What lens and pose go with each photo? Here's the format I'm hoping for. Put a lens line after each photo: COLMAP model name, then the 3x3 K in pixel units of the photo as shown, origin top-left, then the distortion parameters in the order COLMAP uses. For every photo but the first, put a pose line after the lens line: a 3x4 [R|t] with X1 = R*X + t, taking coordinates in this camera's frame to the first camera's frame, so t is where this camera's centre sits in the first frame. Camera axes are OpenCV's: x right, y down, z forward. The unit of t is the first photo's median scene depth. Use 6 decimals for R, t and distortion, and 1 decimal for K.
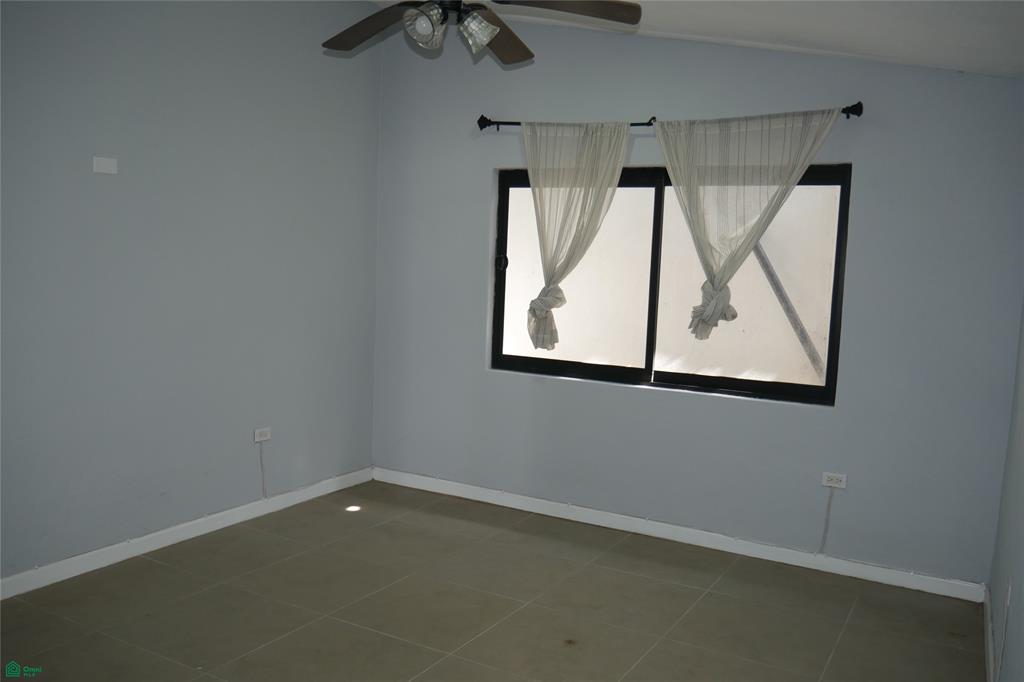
lens RADIAL K [[870.0, 0, 507.9], [0, 870.0, 339.3], [0, 0, 1]] dist [-0.013941, -0.000986]
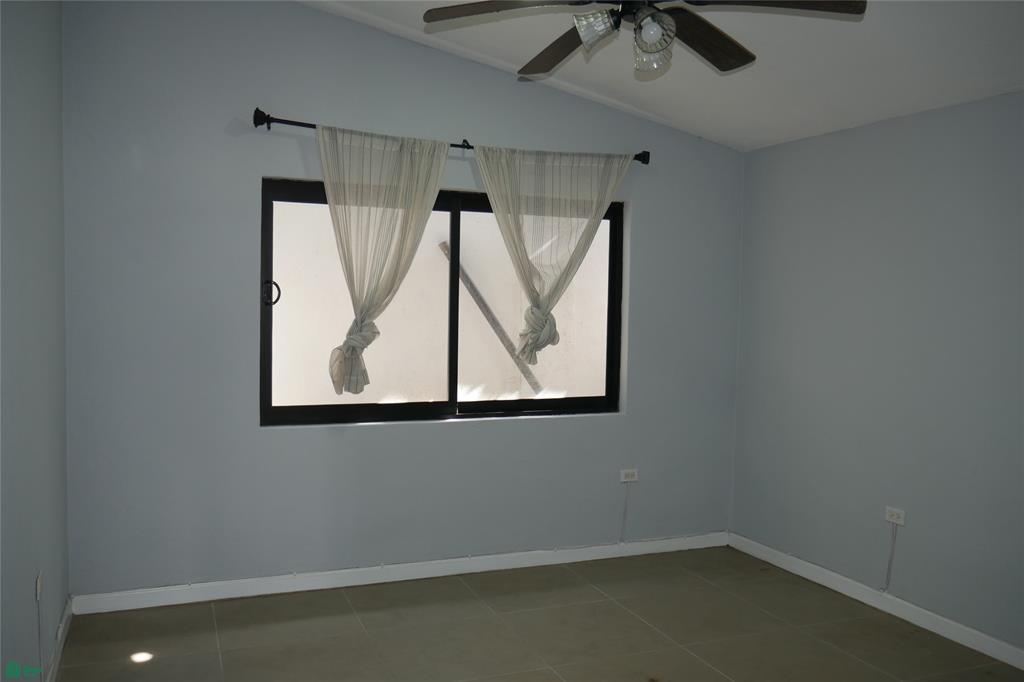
lens RADIAL K [[867.6, 0, 512.0], [0, 867.6, 341.0], [0, 0, 1]] dist [-0.002496, -0.000510]
pose [[0.615106, -0.066555, 0.785631, -0.565022], [0.079362, 0.996597, 0.022292, -0.049701], [-0.784440, 0.048637, 0.618294, 0.368261]]
